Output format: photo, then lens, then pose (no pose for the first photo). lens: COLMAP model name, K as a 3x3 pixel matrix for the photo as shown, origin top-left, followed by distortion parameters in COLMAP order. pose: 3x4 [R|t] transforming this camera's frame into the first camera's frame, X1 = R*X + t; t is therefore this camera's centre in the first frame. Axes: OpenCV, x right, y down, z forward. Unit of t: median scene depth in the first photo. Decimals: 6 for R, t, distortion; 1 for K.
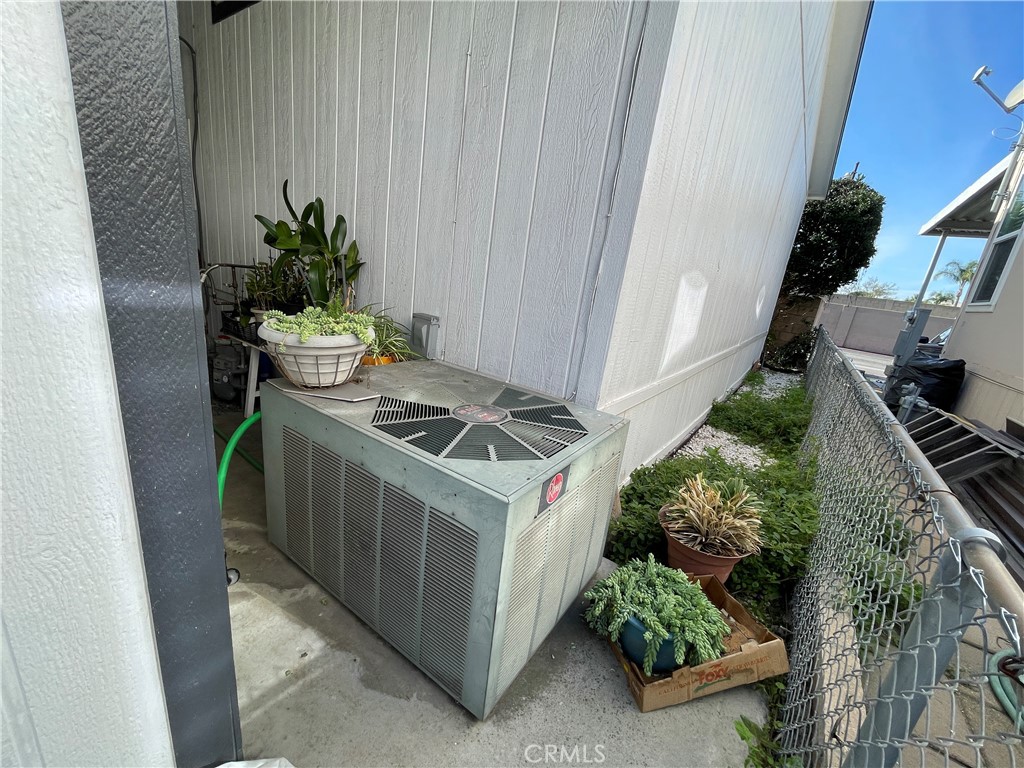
lens RADIAL K [[416.0, 0, 511.6], [0, 416.0, 387.1], [0, 0, 1]] dist [-0.003904, -0.000314]
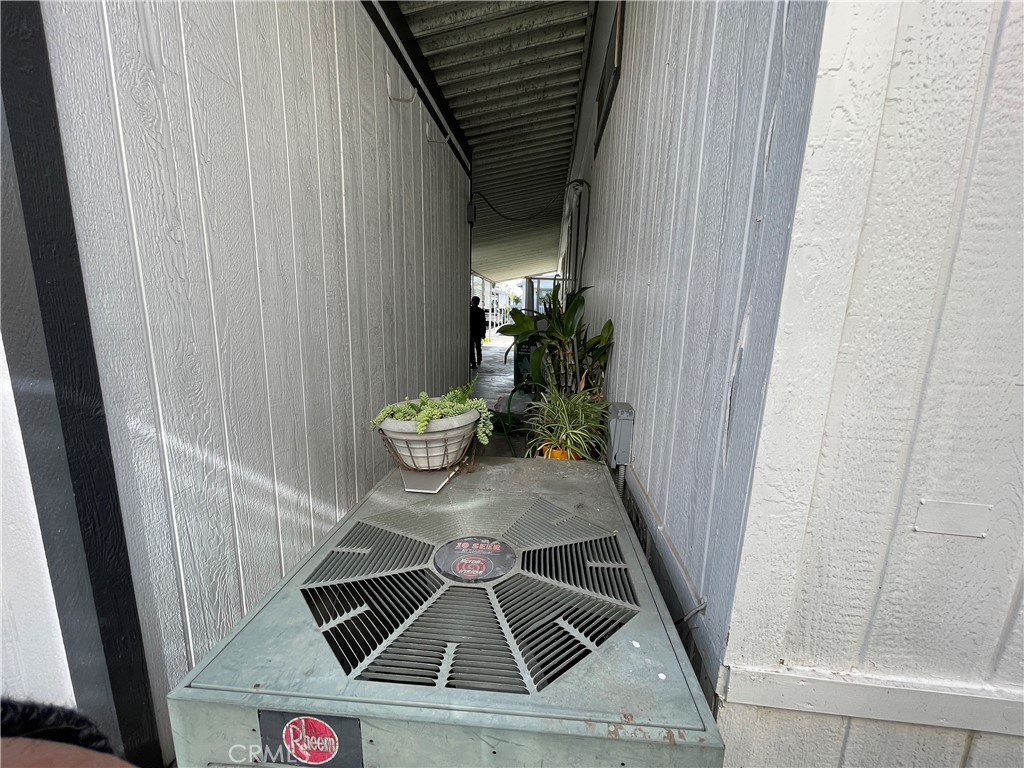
lens RADIAL K [[416.0, 0, 509.4], [0, 416.0, 388.6], [0, 0, 1]] dist [-0.003904, -0.000314]
pose [[0.488552, 0.047157, -0.871259, 0.505233], [-0.195857, 0.978984, -0.056838, -0.170349], [0.850269, 0.198411, 0.487521, 0.633725]]
